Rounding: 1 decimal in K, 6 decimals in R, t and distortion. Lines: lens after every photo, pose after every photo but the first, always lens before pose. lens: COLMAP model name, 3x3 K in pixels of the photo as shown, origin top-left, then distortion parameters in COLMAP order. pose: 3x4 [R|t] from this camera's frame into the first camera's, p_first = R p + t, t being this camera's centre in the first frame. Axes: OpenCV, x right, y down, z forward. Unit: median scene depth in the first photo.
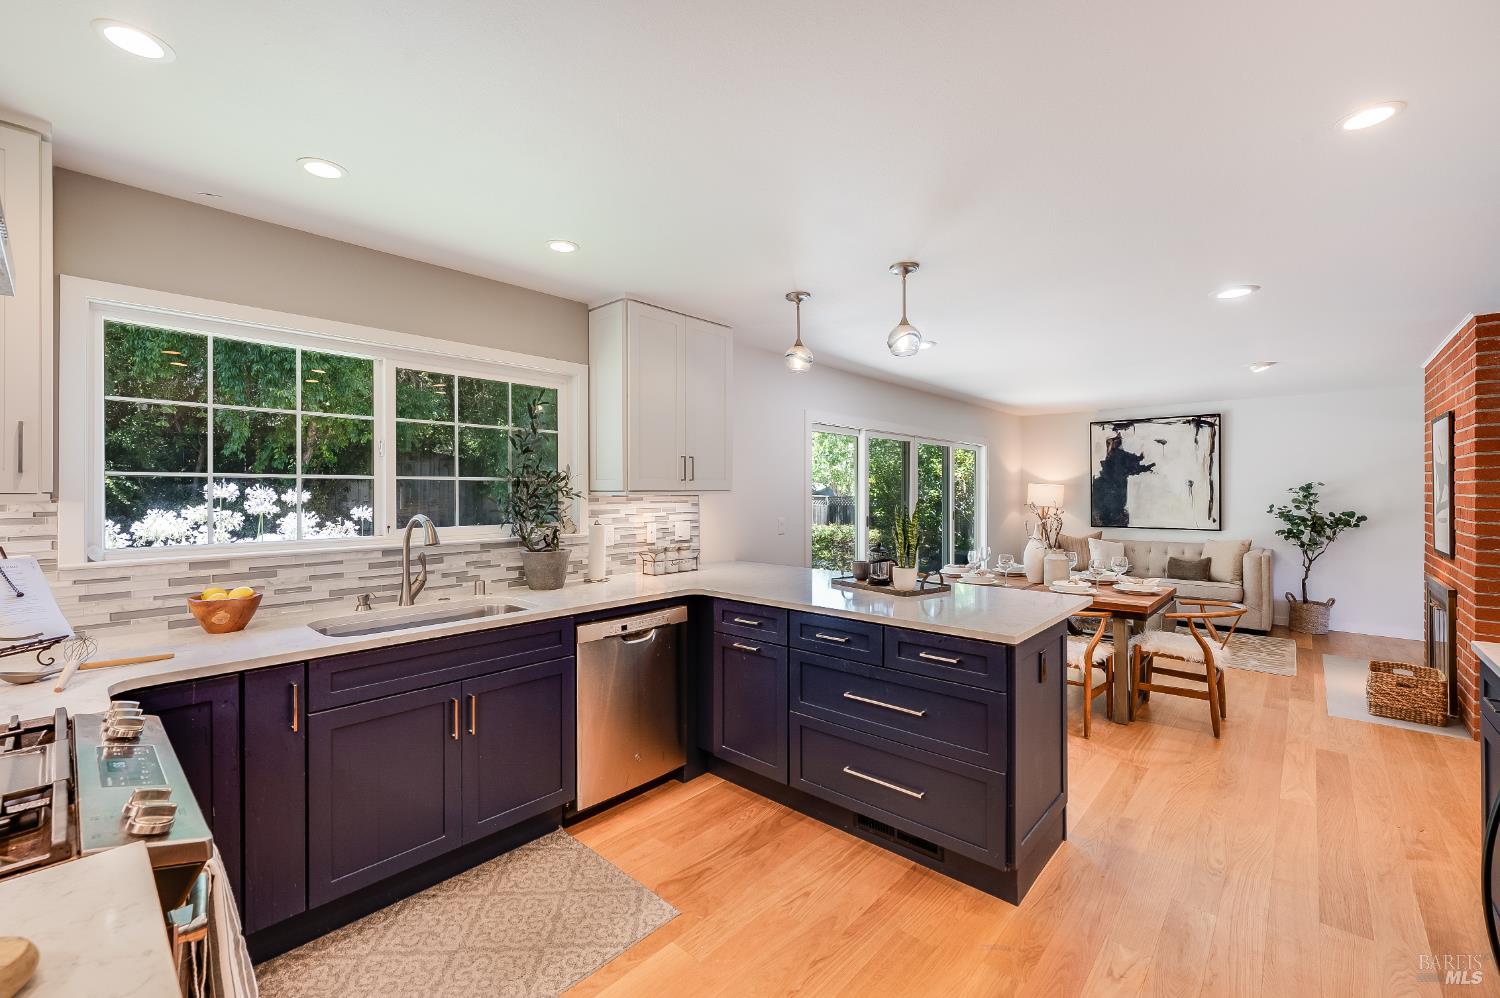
lens RADIAL K [[627.7, 0, 747.7], [0, 627.7, 490.0], [0, 0, 1]] dist [0.001055, -0.000239]
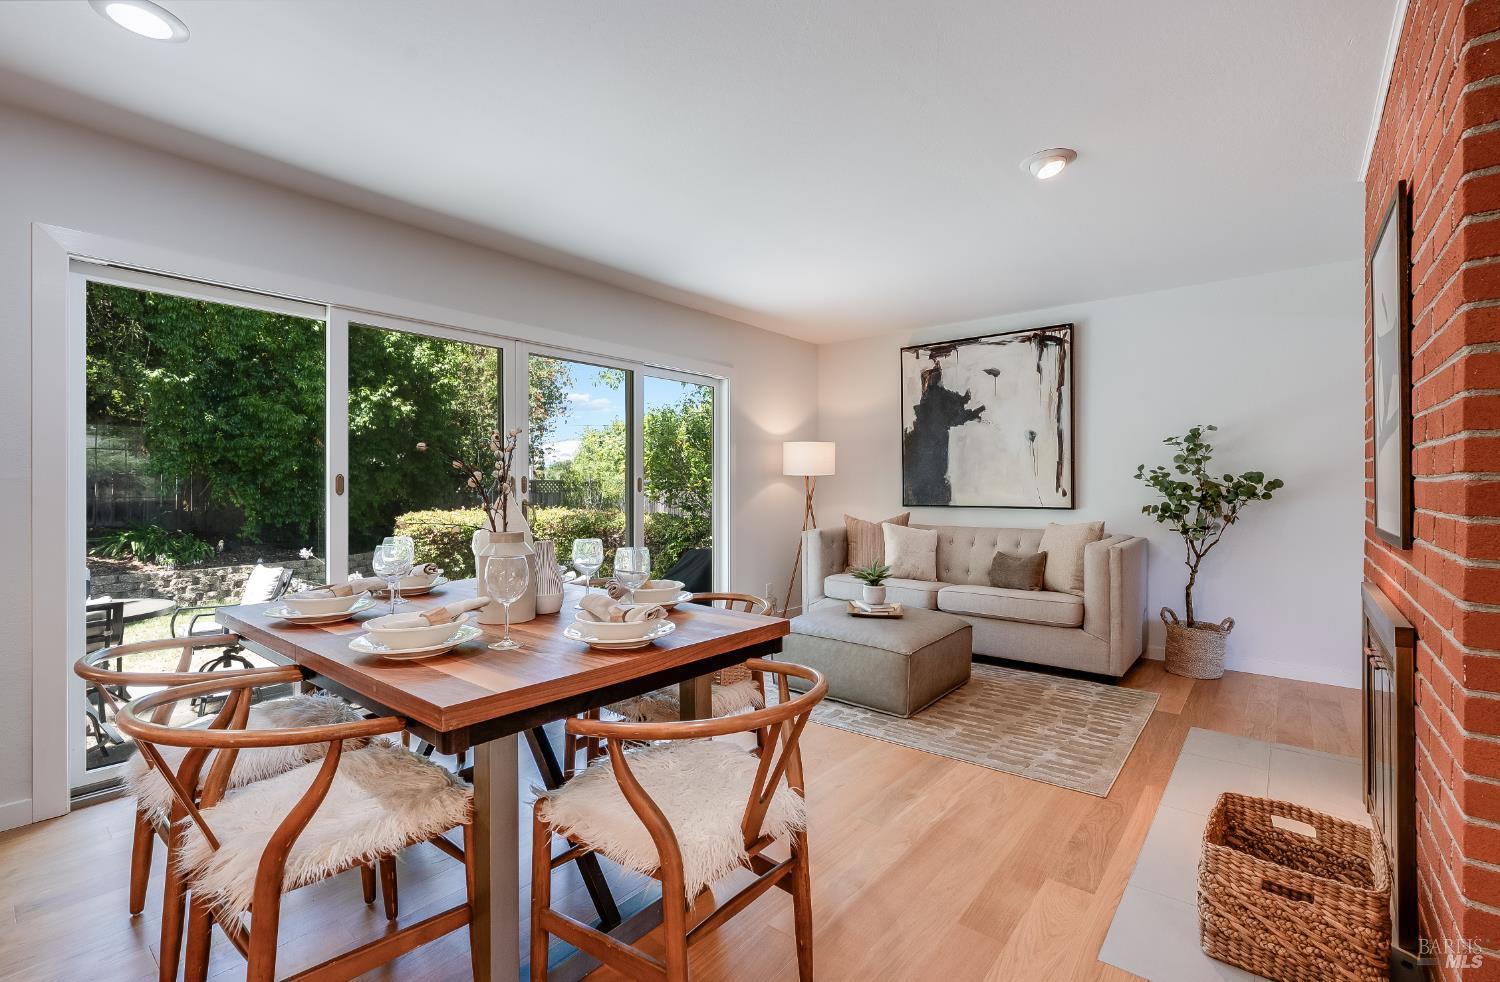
lens RADIAL K [[667.0, 0, 751.9], [0, 667.0, 485.5], [0, 0, 1]] dist [-0.001076, 0.000232]
pose [[0.998788, -0.000384, 0.049224, 0.420126], [0.000336, 0.999999, 0.000974, 0.042365], [-0.049224, -0.000956, 0.998787, 0.366476]]
